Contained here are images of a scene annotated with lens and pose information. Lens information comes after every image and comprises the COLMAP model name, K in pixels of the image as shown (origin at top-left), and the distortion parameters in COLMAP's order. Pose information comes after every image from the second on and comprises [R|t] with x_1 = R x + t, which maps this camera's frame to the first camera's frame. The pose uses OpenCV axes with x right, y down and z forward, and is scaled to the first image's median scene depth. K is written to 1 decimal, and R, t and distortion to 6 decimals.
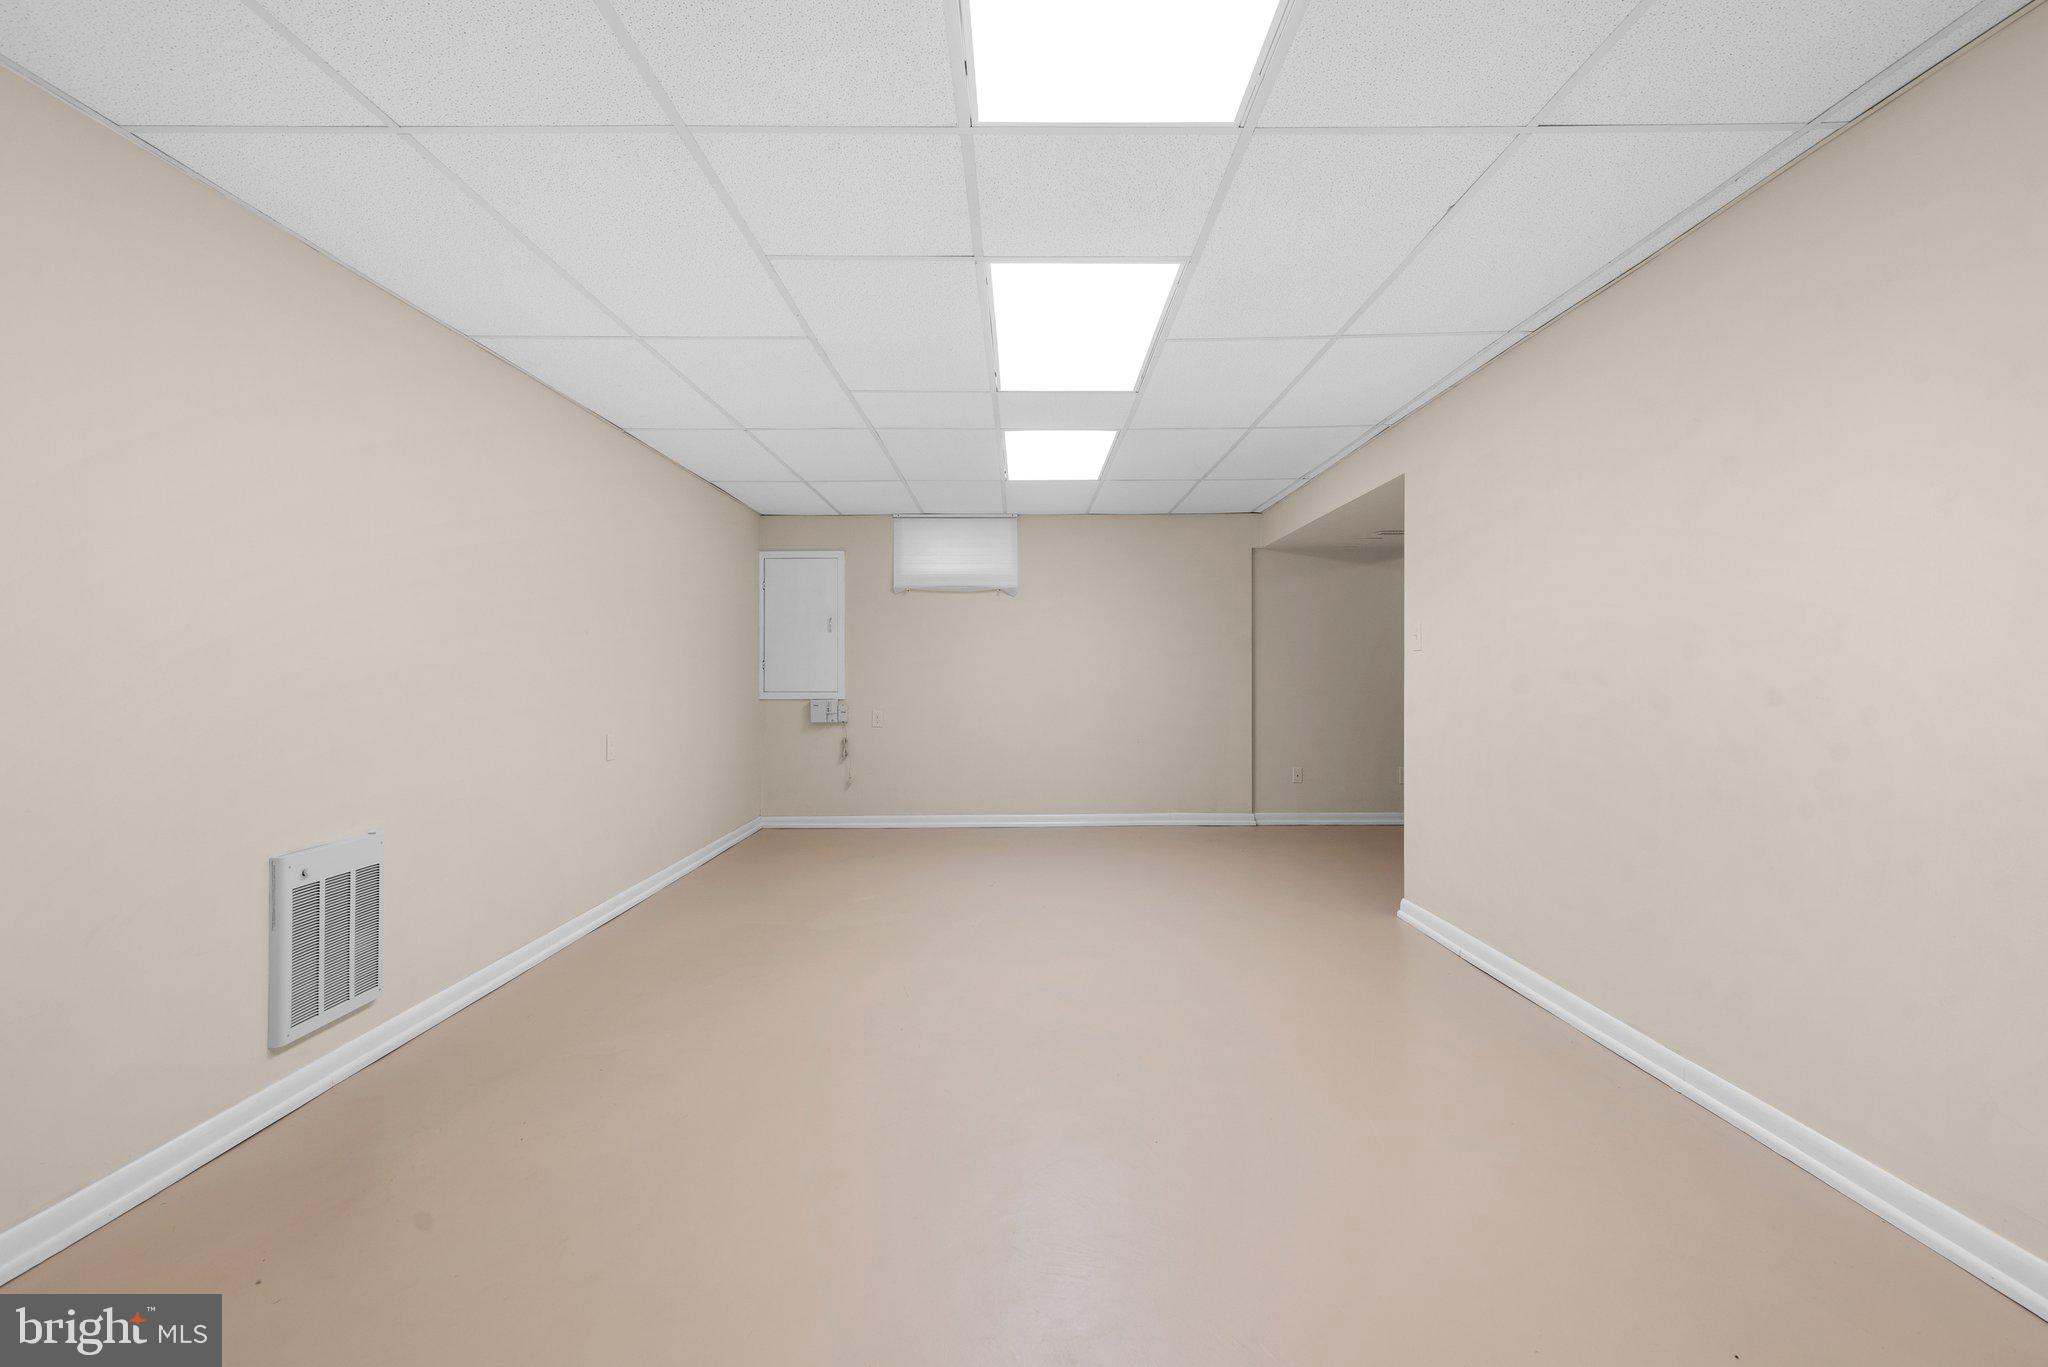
lens RADIAL K [[921.0, 0, 1034.0], [0, 921.0, 654.3], [0, 0, 1]] dist [0.000503, -0.000063]
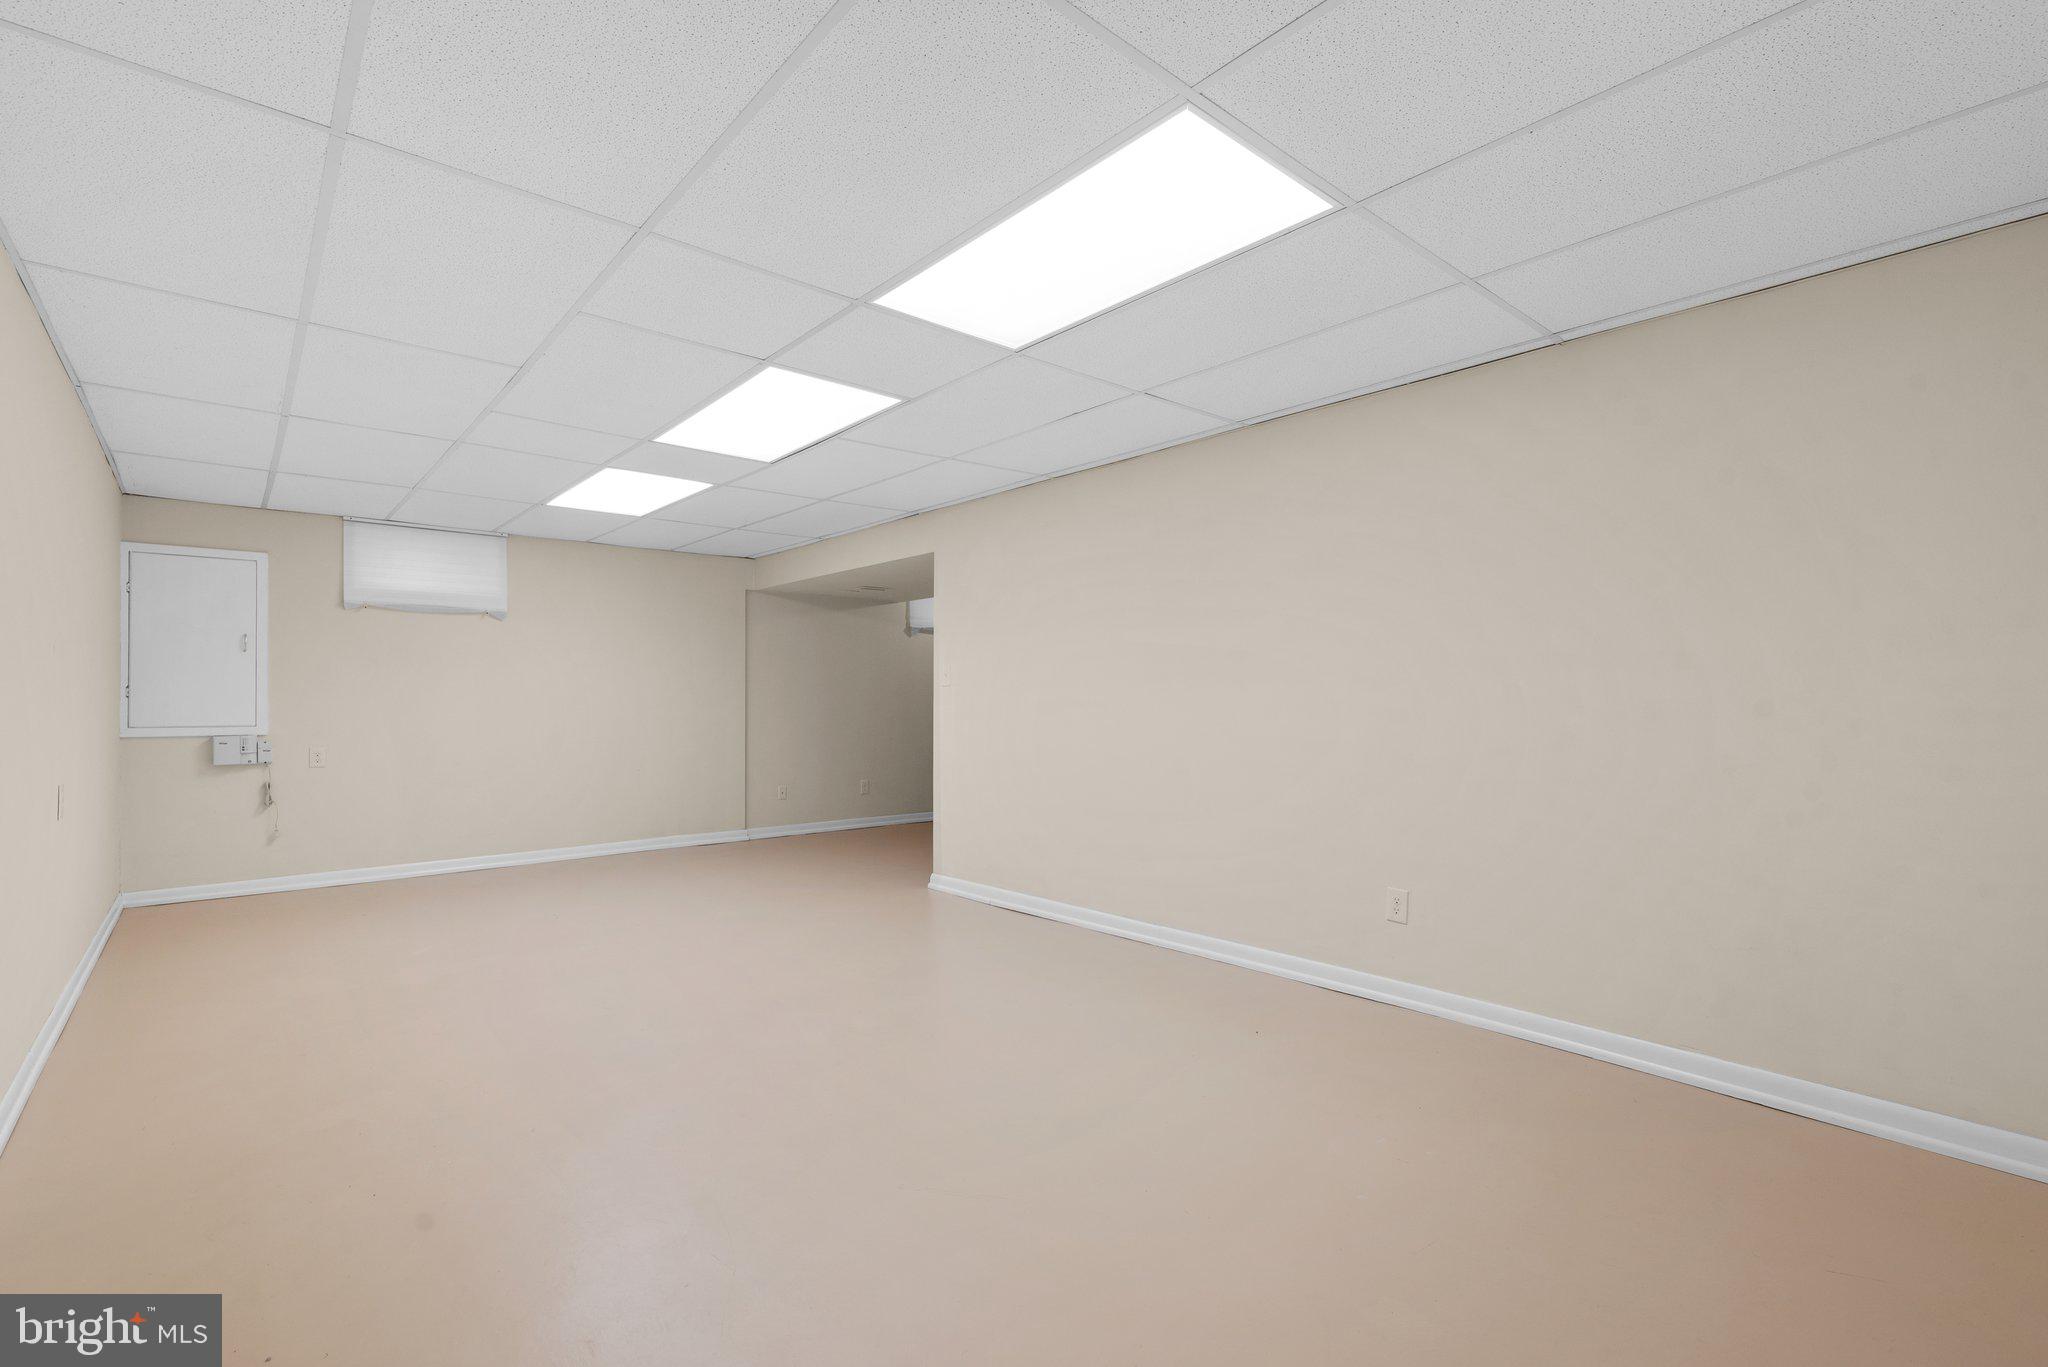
lens RADIAL K [[911.5, 0, 1026.3], [0, 911.5, 686.2], [0, 0, 1]] dist [-0.000365, -0.000467]
pose [[0.761097, 0.011636, 0.648533, -0.218664], [-0.013982, 0.999901, -0.001531, -0.002523], [-0.648487, -0.007902, 0.761185, -0.051599]]
